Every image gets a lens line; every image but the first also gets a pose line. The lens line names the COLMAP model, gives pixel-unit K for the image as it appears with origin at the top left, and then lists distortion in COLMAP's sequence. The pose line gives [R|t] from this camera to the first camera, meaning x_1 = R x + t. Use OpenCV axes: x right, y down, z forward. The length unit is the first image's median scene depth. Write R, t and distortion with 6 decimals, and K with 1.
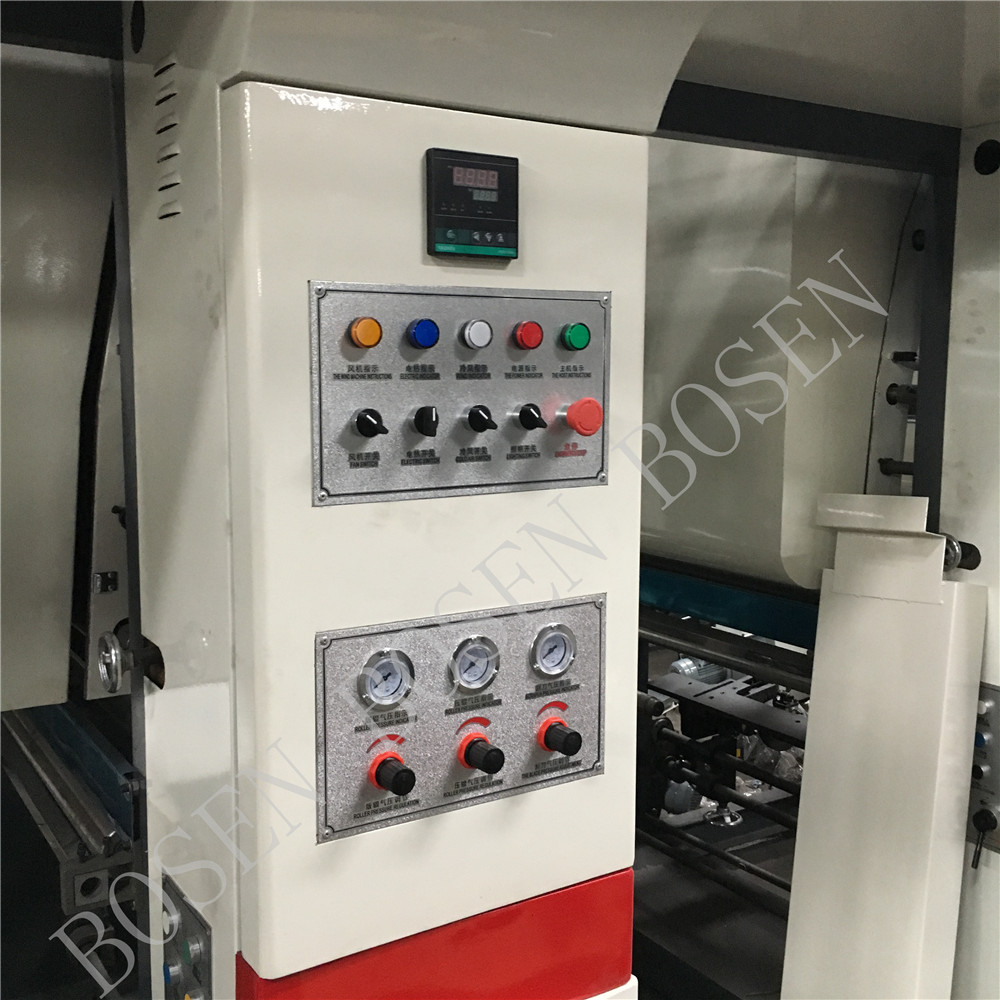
lens RADIAL K [[1140.8, 0, 502.1], [0, 1140.8, 502.5], [0, 0, 1]] dist [0.083154, 0.000000]
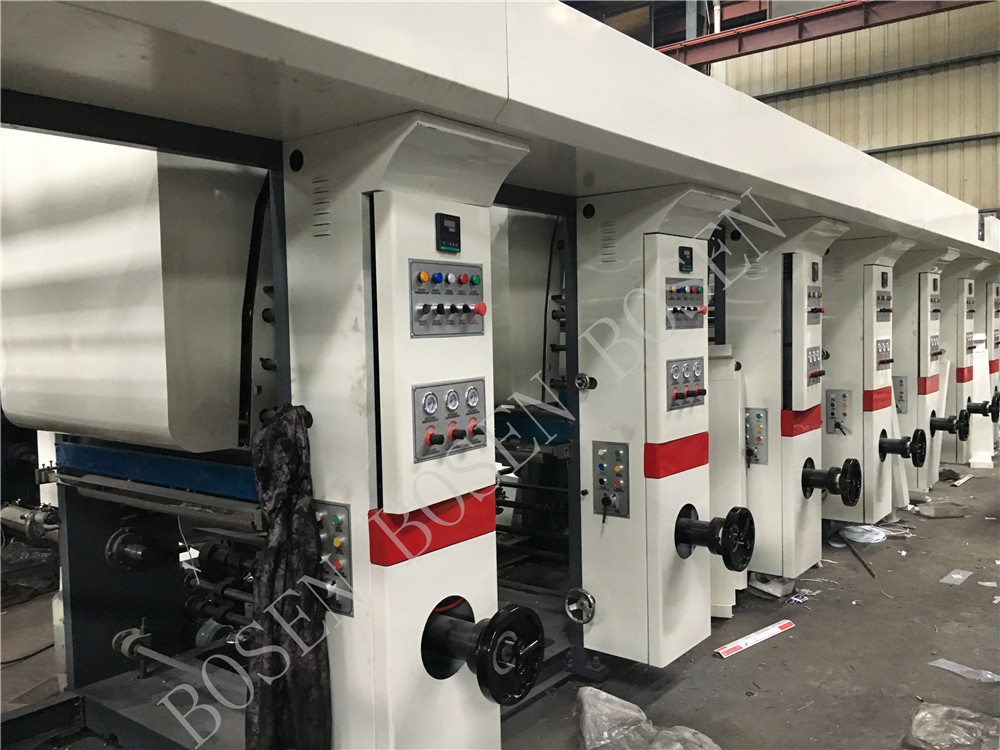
lens RADIAL K [[863.4, 0, 498.1], [0, 863.4, 374.9], [0, 0, 1]] dist [0.005496, 0.001406]
pose [[0.944091, -0.029082, 0.328400, -0.588467], [0.048233, 0.997568, -0.050319, 0.191200], [-0.326137, 0.063345, 0.943198, -0.968165]]
